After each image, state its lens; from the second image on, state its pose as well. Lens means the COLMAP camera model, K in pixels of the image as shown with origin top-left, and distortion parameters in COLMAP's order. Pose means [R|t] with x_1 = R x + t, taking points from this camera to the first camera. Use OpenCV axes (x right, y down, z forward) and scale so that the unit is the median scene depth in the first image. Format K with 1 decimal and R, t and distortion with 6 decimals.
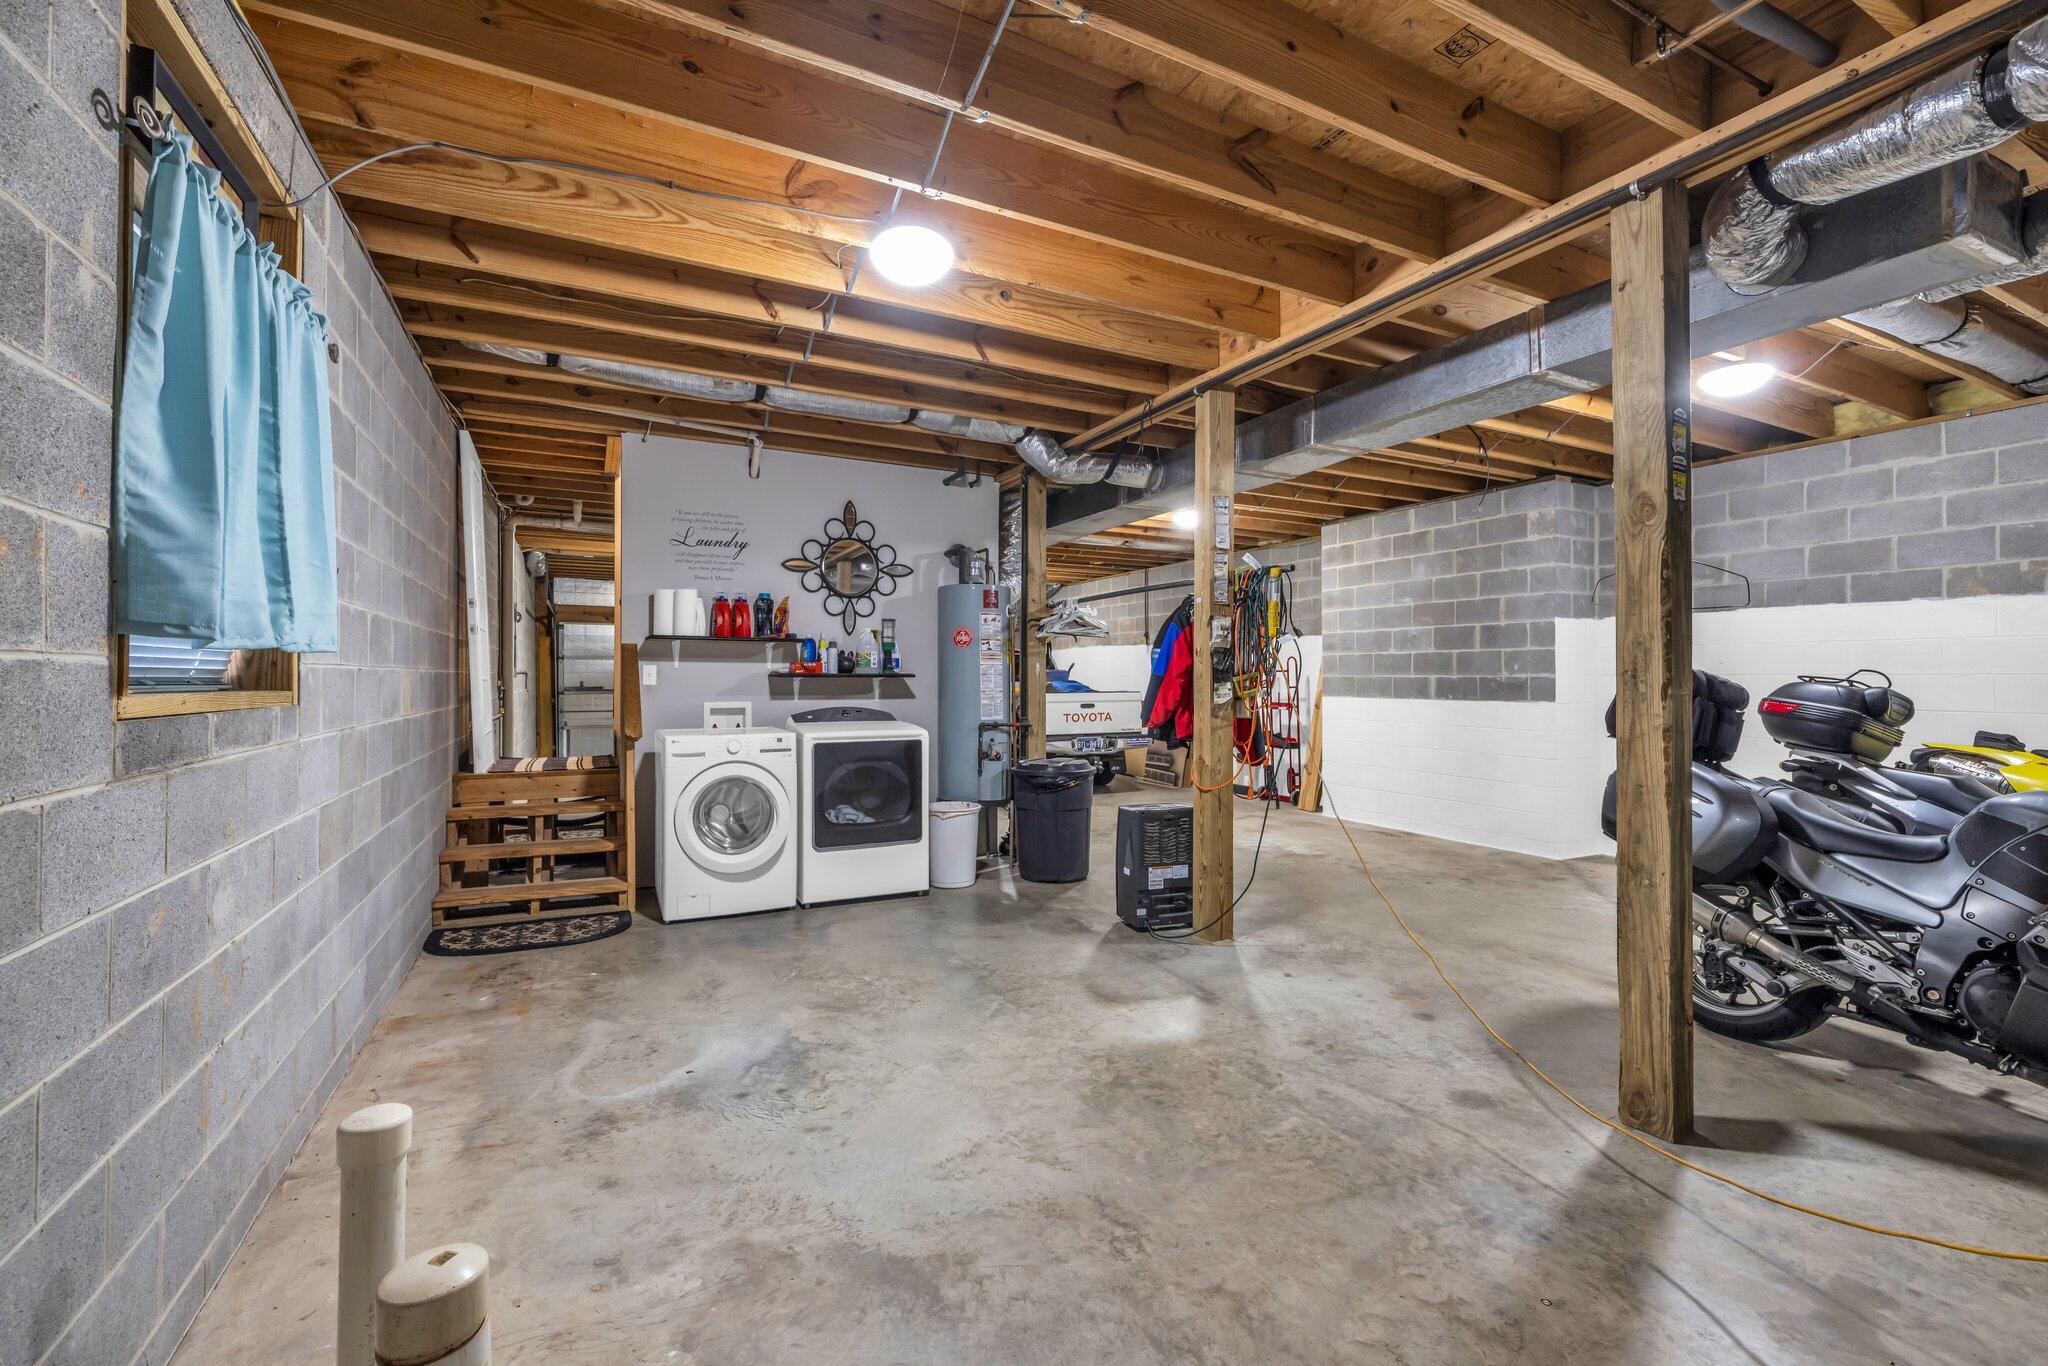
lens RADIAL K [[860.5, 0, 1027.5], [0, 860.5, 682.6], [0, 0, 1]] dist [0.009667, -0.000108]
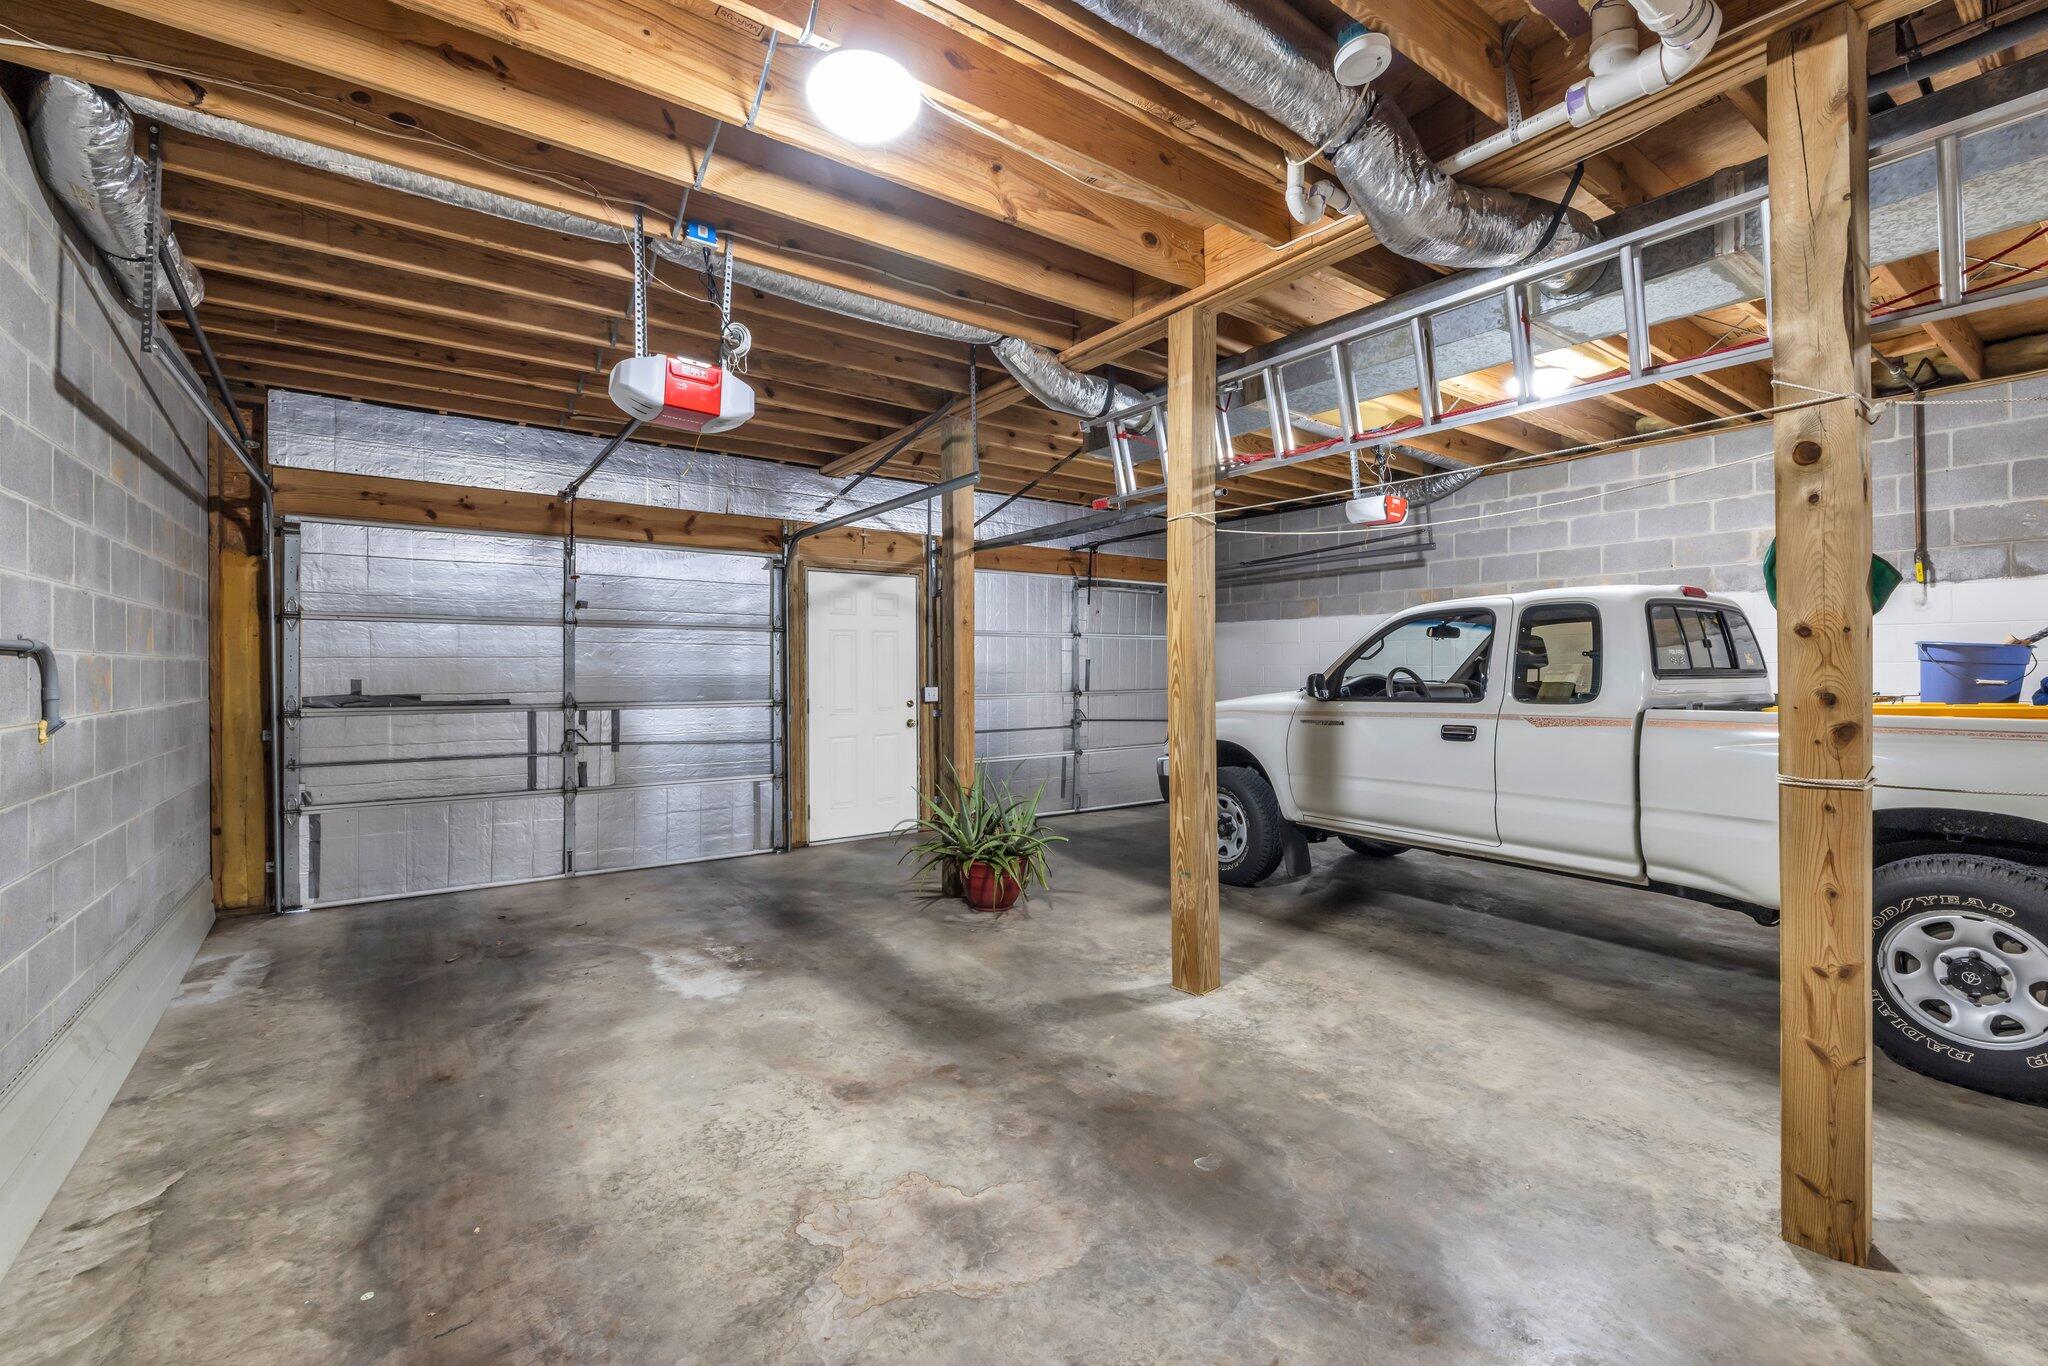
lens RADIAL K [[939.6, 0, 1017.2], [0, 939.6, 679.1], [0, 0, 1]] dist [0.001710, 0.000382]
pose [[0.984132, -0.008328, 0.177240, -0.161033], [0.010126, 0.999906, -0.009243, 0.002218], [-0.177146, 0.010891, 0.984124, 0.288694]]
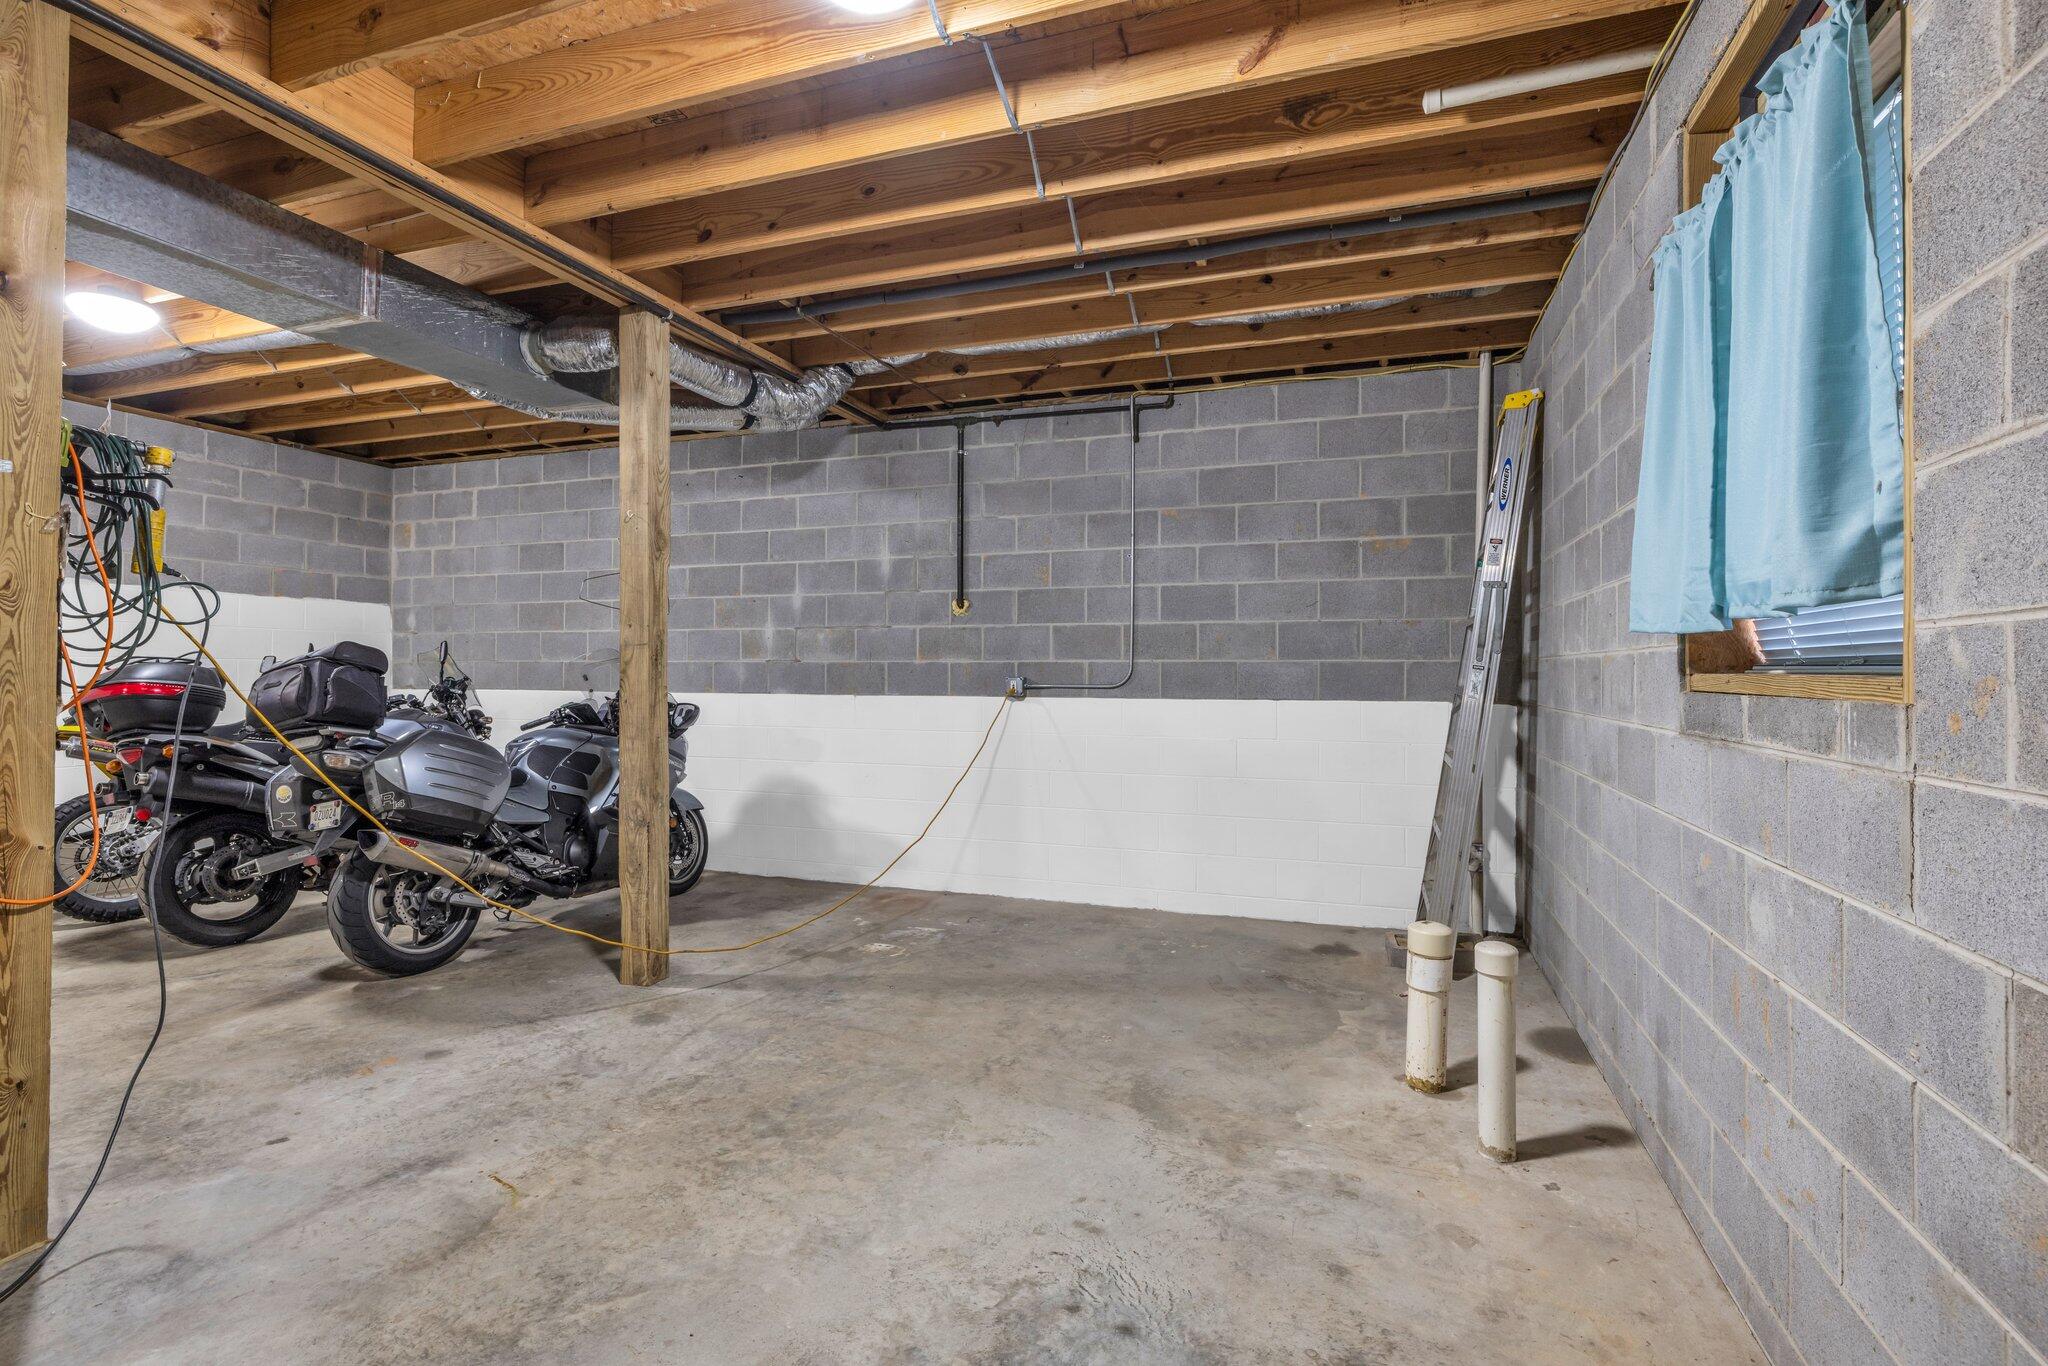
lens RADIAL K [[967.9, 0, 1018.5], [0, 967.9, 675.2], [0, 0, 1]] dist [0.002191, 0.000381]
pose [[-0.683868, -0.005423, 0.729585, -0.792495], [-0.002227, 0.999983, 0.005345, 0.007340], [-0.729602, 0.002031, -0.683869, 1.552192]]
